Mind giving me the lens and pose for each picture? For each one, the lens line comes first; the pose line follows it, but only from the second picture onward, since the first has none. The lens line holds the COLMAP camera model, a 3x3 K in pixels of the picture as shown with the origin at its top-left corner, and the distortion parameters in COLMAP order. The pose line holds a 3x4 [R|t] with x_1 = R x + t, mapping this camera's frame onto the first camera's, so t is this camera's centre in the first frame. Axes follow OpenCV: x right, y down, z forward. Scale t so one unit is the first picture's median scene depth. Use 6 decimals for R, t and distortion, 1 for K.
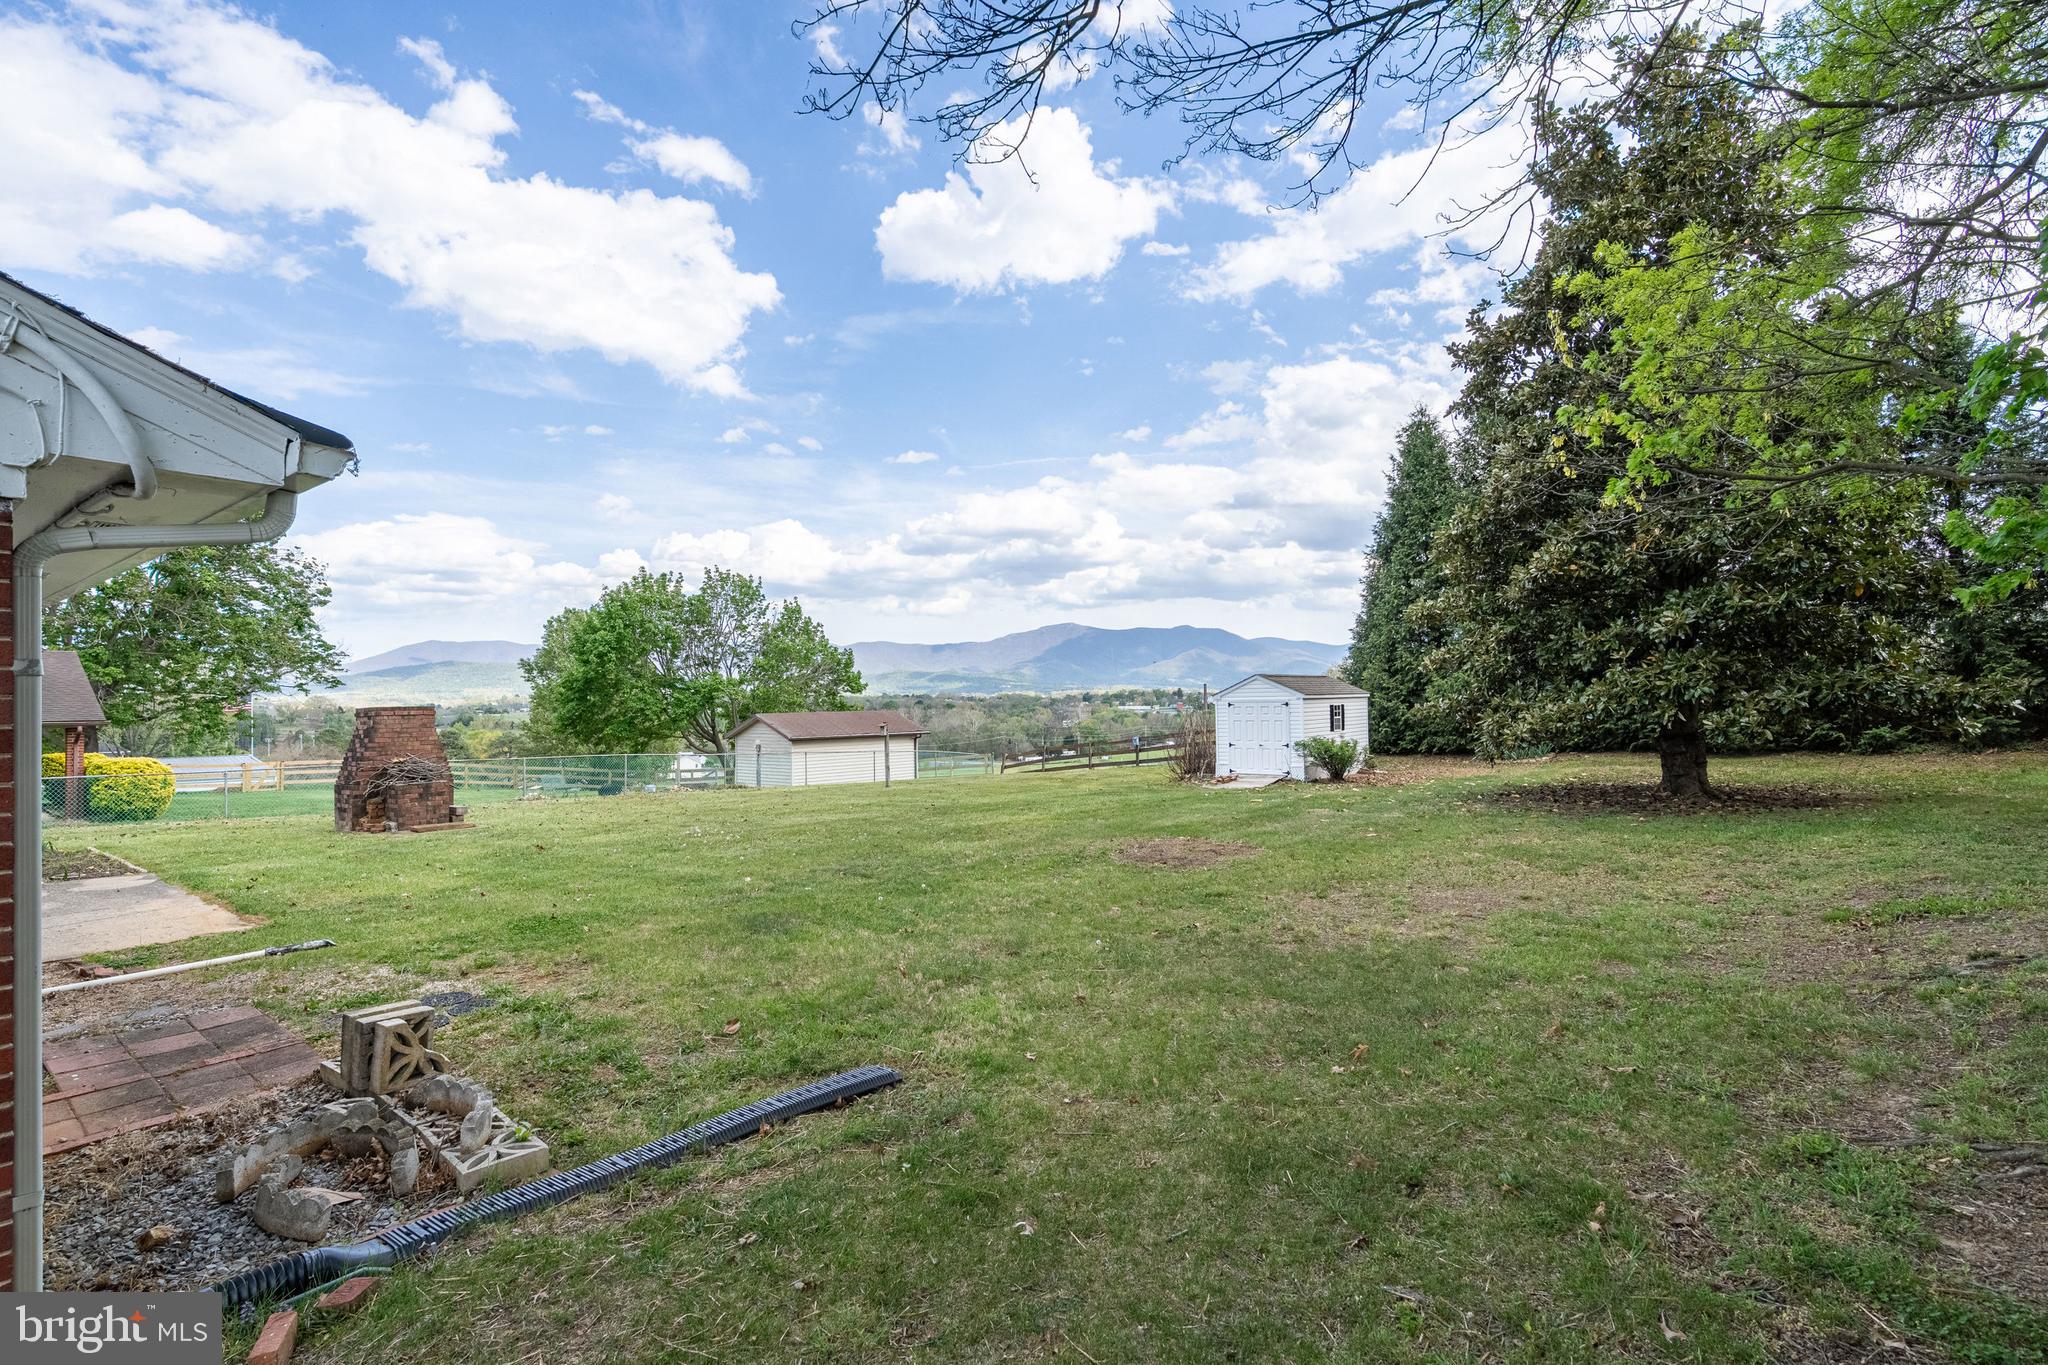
lens RADIAL K [[929.5, 0, 1024.0], [0, 929.5, 682.5], [0, 0, 1]] dist [-0.001188, -0.000003]
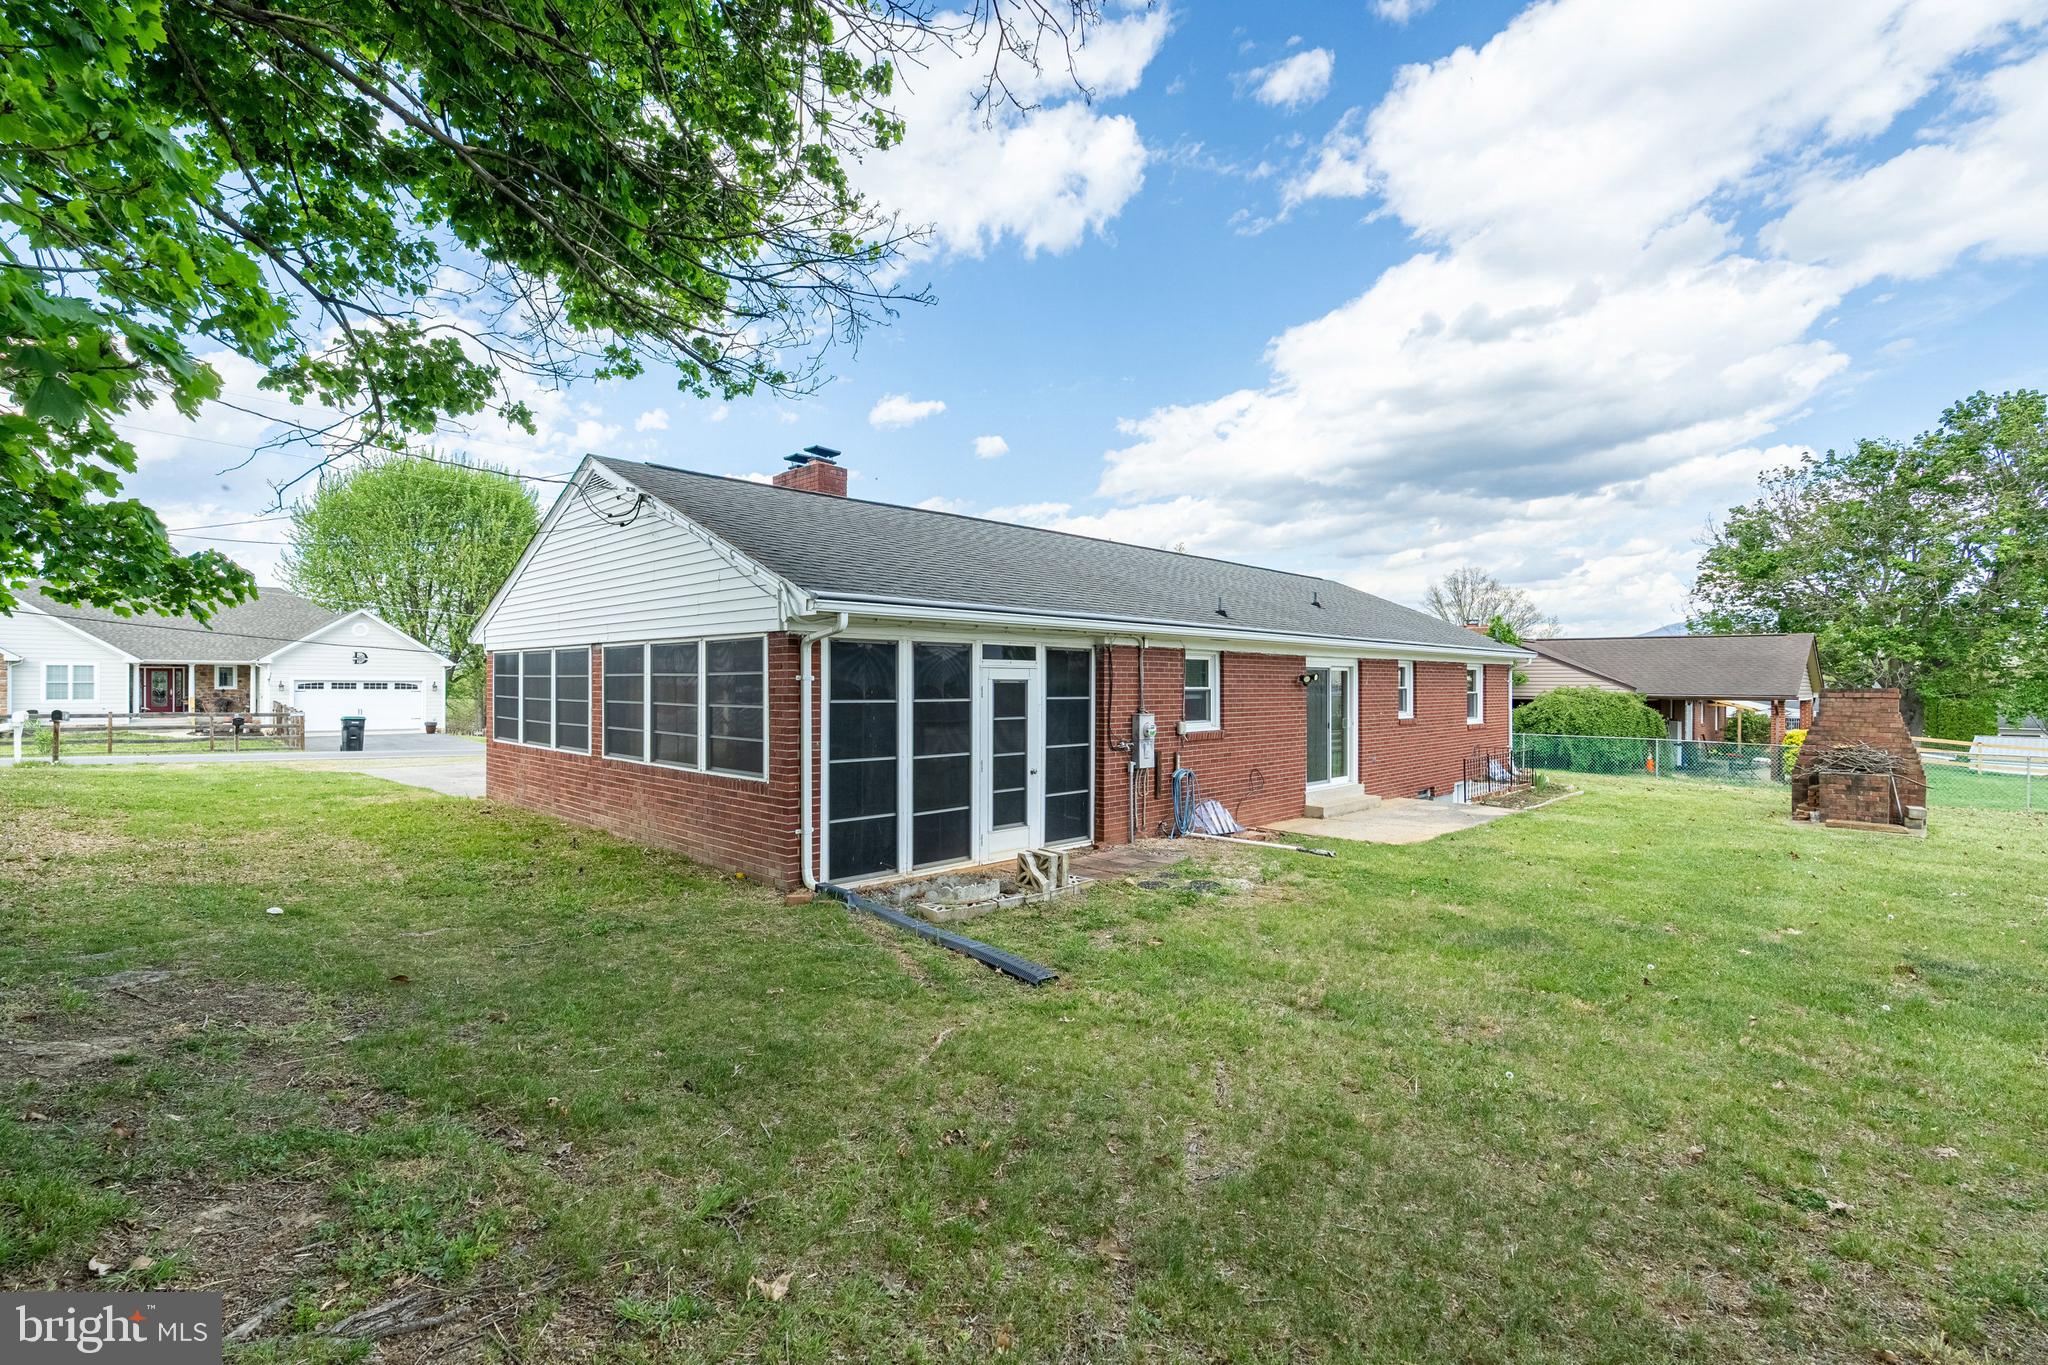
lens RADIAL K [[929.5, 0, 1024.0], [0, 929.5, 682.5], [0, 0, 1]] dist [-0.001188, -0.000003]
pose [[-0.113315, 0.011069, -0.993497, 1.150118], [0.018307, 0.999791, 0.009051, -0.005340], [0.993390, -0.017162, -0.113494, 1.135776]]
